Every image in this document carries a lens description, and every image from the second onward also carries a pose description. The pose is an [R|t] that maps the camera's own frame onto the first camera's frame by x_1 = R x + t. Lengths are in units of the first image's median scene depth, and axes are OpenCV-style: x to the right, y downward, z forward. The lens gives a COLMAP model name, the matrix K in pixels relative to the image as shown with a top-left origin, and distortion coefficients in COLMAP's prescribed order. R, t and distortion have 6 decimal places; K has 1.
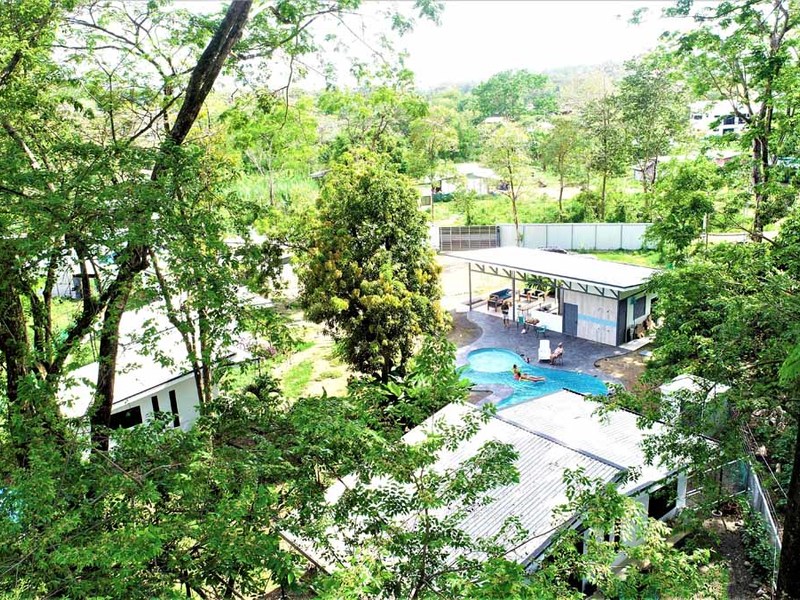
lens RADIAL K [[712.3, 0, 400.0], [0, 712.3, 300.0], [0, 0, 1]] dist [0.001503, 0.003538]
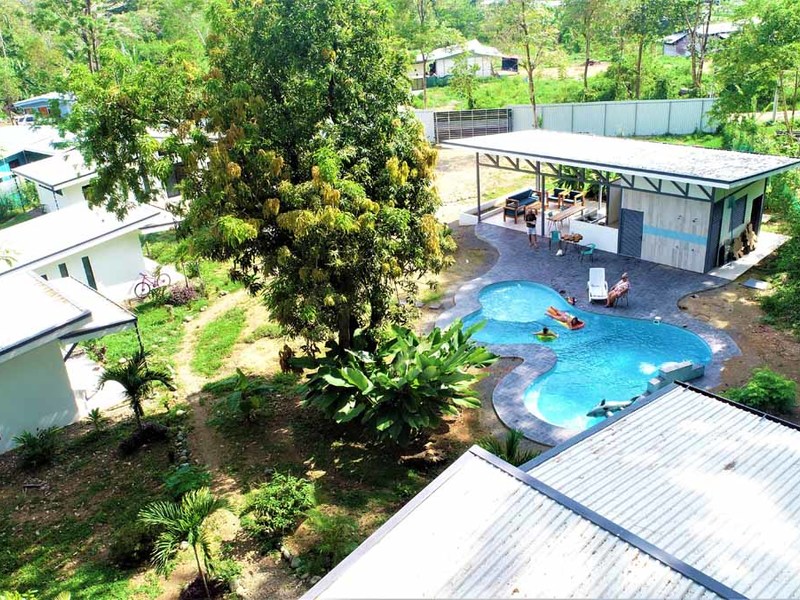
lens RADIAL K [[712.3, 0, 400.0], [0, 712.3, 300.0], [0, 0, 1]] dist [0.001503, 0.003538]
pose [[0.999577, -0.029078, -0.000703, 0.021958], [0.028913, 0.990695, 0.132992, -0.006192], [-0.003170, -0.132956, 0.991117, 0.339723]]
